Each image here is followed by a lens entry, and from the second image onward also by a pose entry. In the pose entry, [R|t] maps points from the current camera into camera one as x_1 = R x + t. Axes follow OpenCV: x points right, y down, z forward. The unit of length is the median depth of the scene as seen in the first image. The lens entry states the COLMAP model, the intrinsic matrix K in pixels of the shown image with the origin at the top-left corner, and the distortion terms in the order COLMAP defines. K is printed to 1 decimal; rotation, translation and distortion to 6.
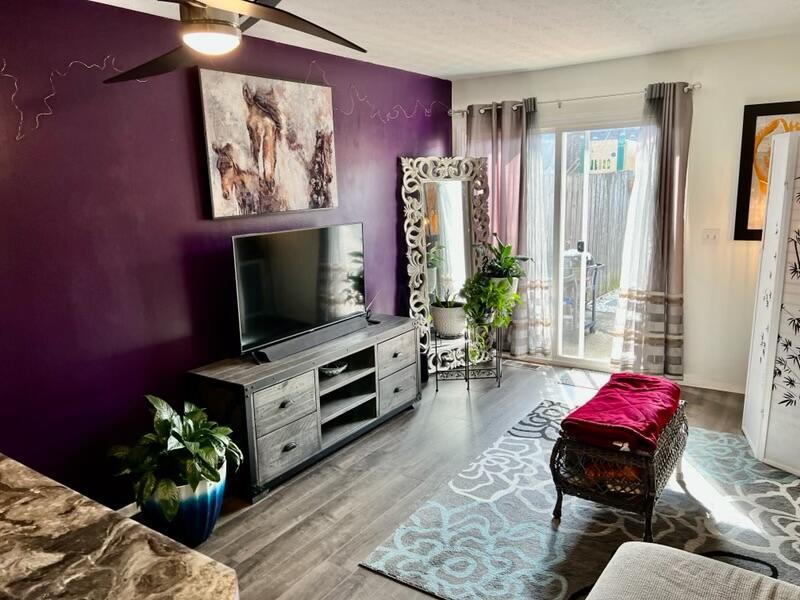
lens RADIAL K [[599.6, 0, 401.0], [0, 599.6, 302.6], [0, 0, 1]] dist [0.052410, -0.062841]
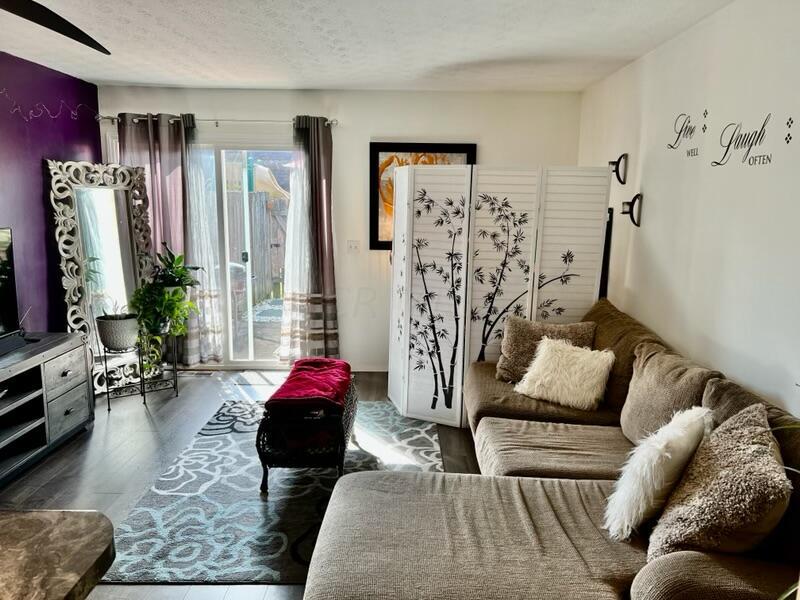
lens RADIAL K [[599.6, 0, 407.2], [0, 599.6, 304.4], [0, 0, 1]] dist [0.052410, -0.062841]
pose [[0.822323, -0.053509, 0.566500, -0.095185], [0.071735, 0.997374, -0.009922, 0.028572], [-0.564481, 0.048797, 0.824002, -0.058990]]
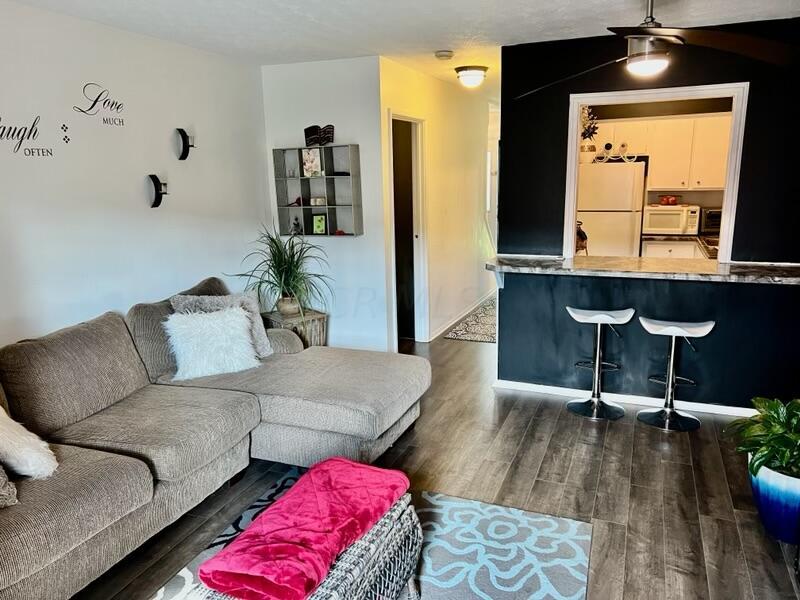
lens RADIAL K [[599.6, 0, 400.0], [0, 599.6, 300.9], [0, 0, 1]] dist [0.052410, -0.062841]
pose [[-0.973715, 0.095004, -0.207011, 0.277782], [0.003222, 0.914513, 0.404543, -0.226668], [0.227748, 0.393242, -0.890781, 1.063909]]
